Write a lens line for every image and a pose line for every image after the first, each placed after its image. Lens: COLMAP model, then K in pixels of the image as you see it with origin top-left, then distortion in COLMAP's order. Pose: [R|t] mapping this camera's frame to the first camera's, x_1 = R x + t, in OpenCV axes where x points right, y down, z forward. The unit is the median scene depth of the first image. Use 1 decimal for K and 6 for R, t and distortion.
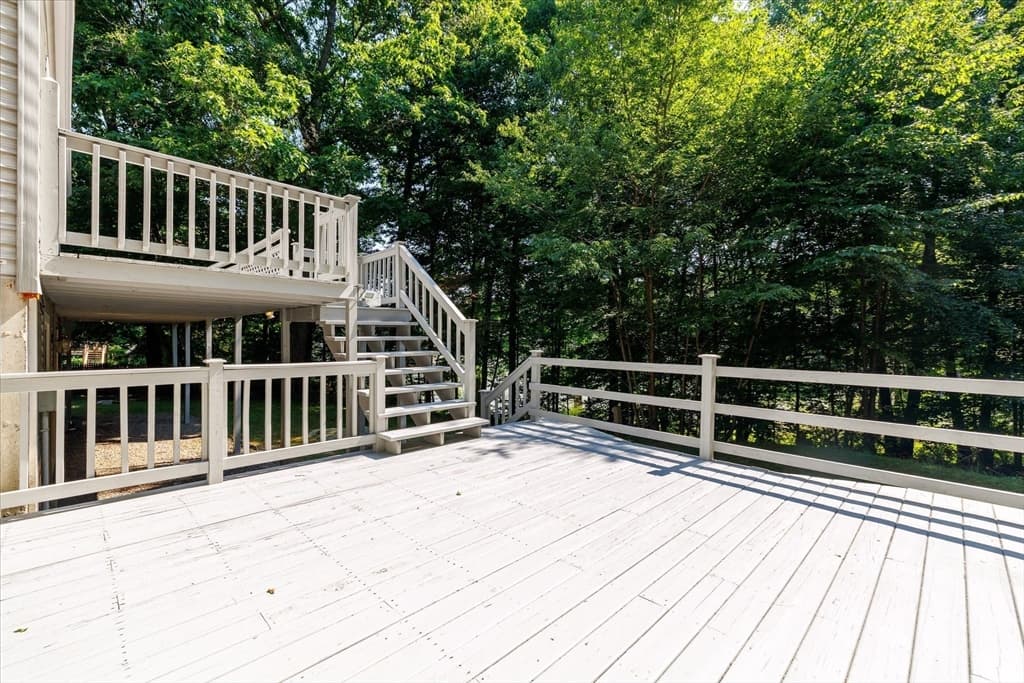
lens RADIAL K [[444.6, 0, 512.0], [0, 444.6, 341.5], [0, 0, 1]] dist [0.001005, 0.000129]
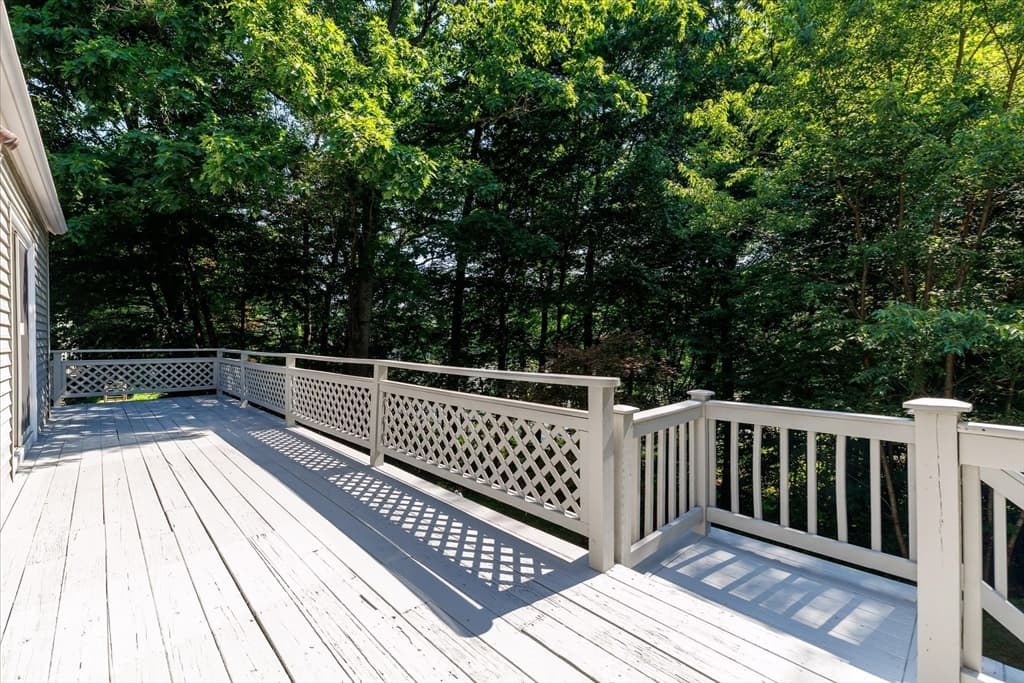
lens RADIAL K [[444.6, 0, 512.0], [0, 444.6, 341.5], [0, 0, 1]] dist [0.001005, 0.000129]
pose [[0.999756, -0.009473, -0.019977, -0.328512], [0.009370, 0.999942, -0.005256, -0.149521], [0.020026, 0.005068, 0.999787, 0.355116]]
